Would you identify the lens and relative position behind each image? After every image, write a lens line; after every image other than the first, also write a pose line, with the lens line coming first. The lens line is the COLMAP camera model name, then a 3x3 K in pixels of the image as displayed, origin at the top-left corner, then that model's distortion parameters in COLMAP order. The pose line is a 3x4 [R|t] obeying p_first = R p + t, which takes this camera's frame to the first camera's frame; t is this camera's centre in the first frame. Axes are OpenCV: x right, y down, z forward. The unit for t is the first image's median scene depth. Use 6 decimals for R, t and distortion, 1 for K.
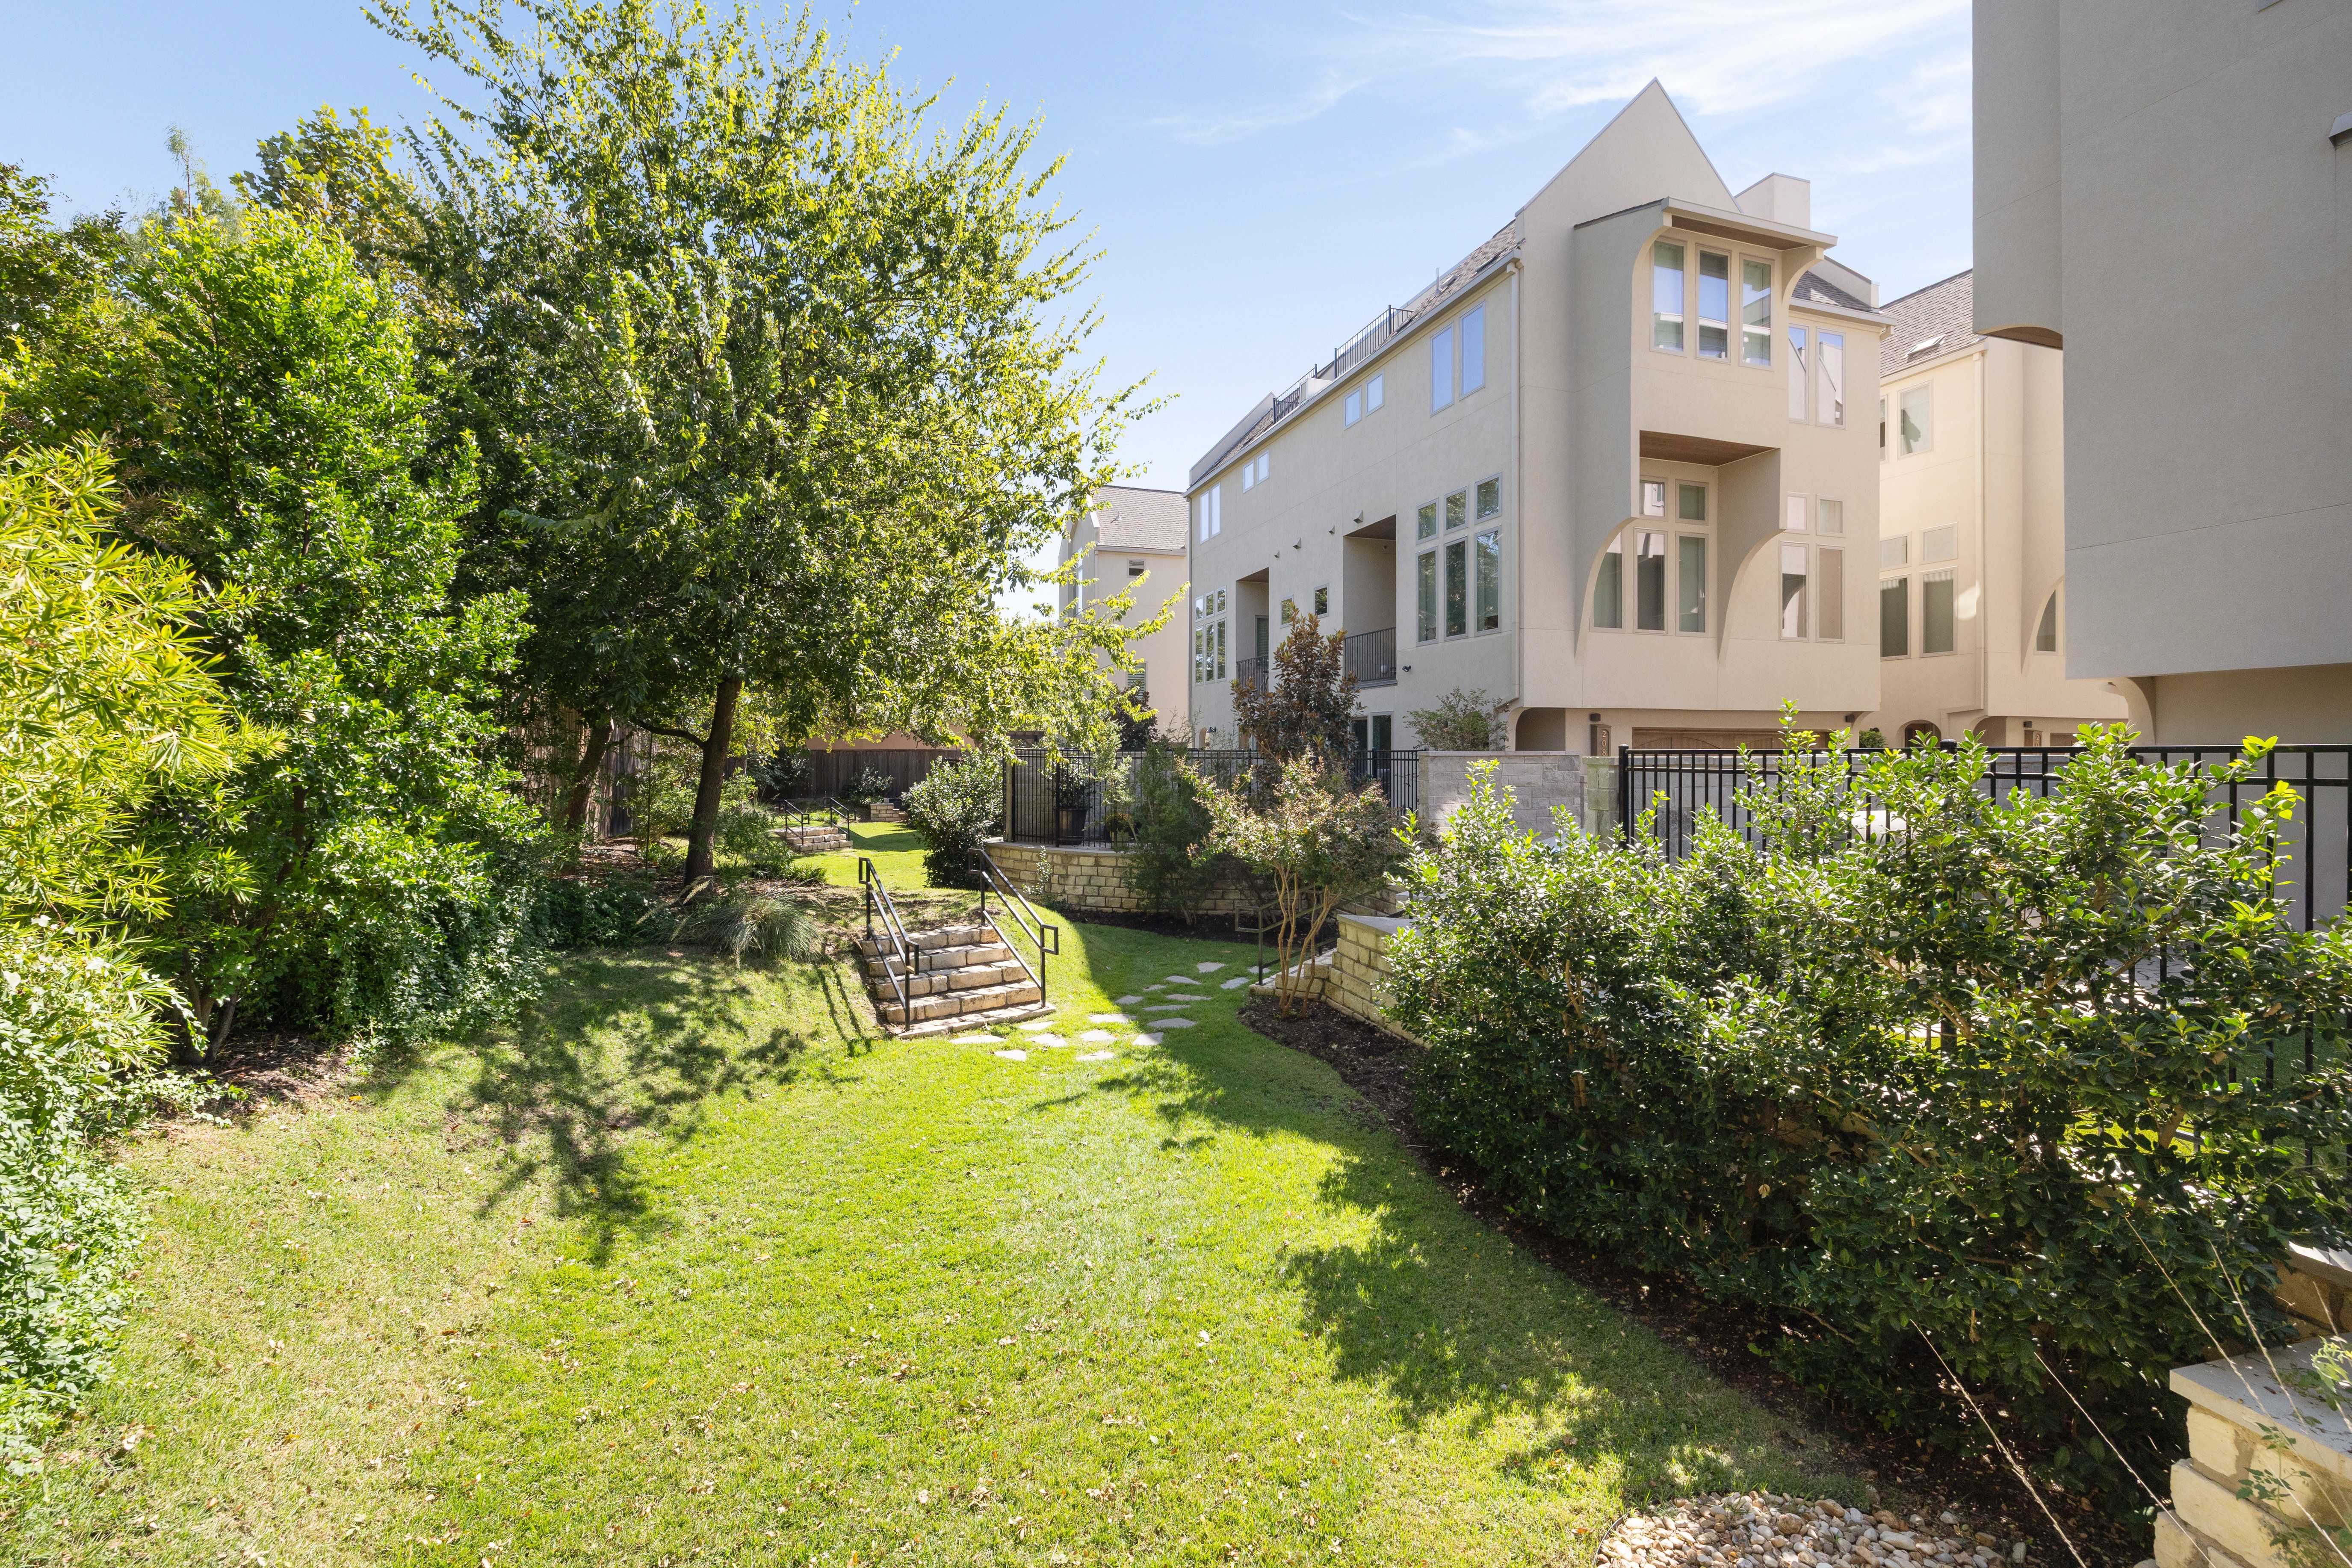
lens RADIAL K [[1010.8, 0, 1190.1], [0, 1010.8, 777.1], [0, 0, 1]] dist [0.001900, 0.000181]
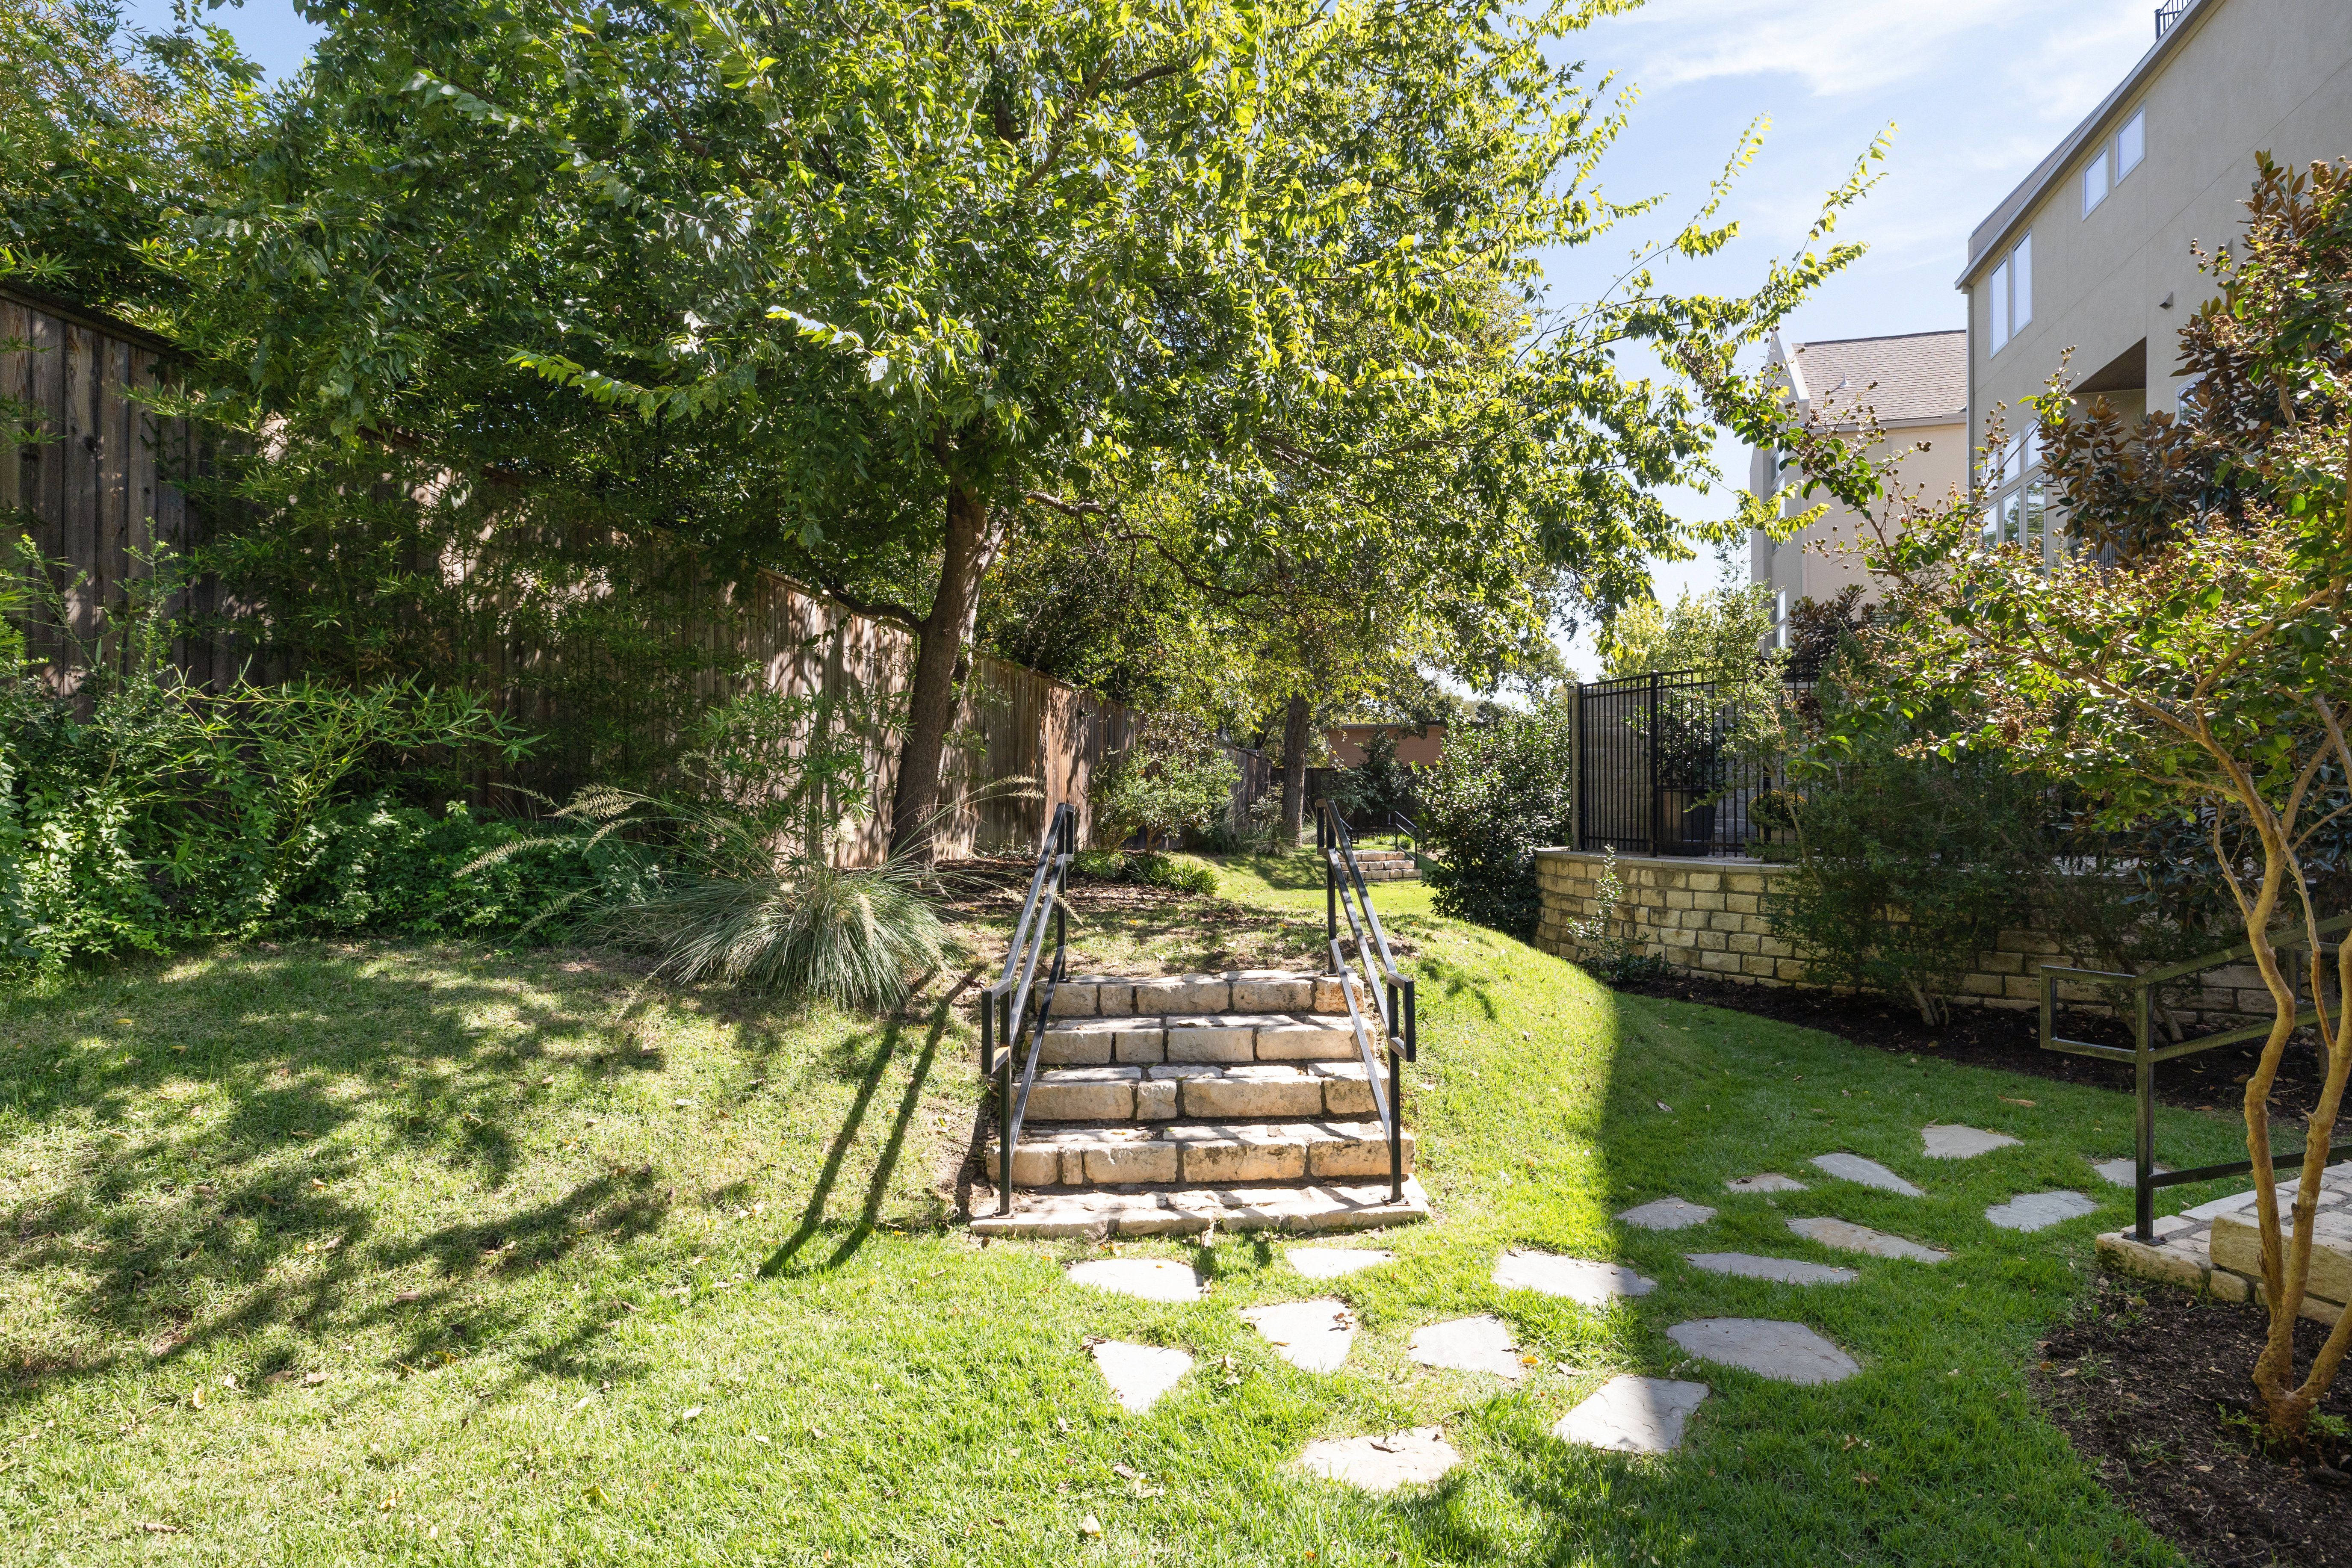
lens RADIAL K [[1165.3, 0, 1238.1], [0, 1165.3, 825.9], [0, 0, 1]] dist [-0.011358, 0.000160]
pose [[0.836063, 0.000825, -0.548632, 0.021883], [-0.003975, 0.999982, -0.004554, 0.057929], [0.548618, 0.005988, 0.836051, 0.376401]]
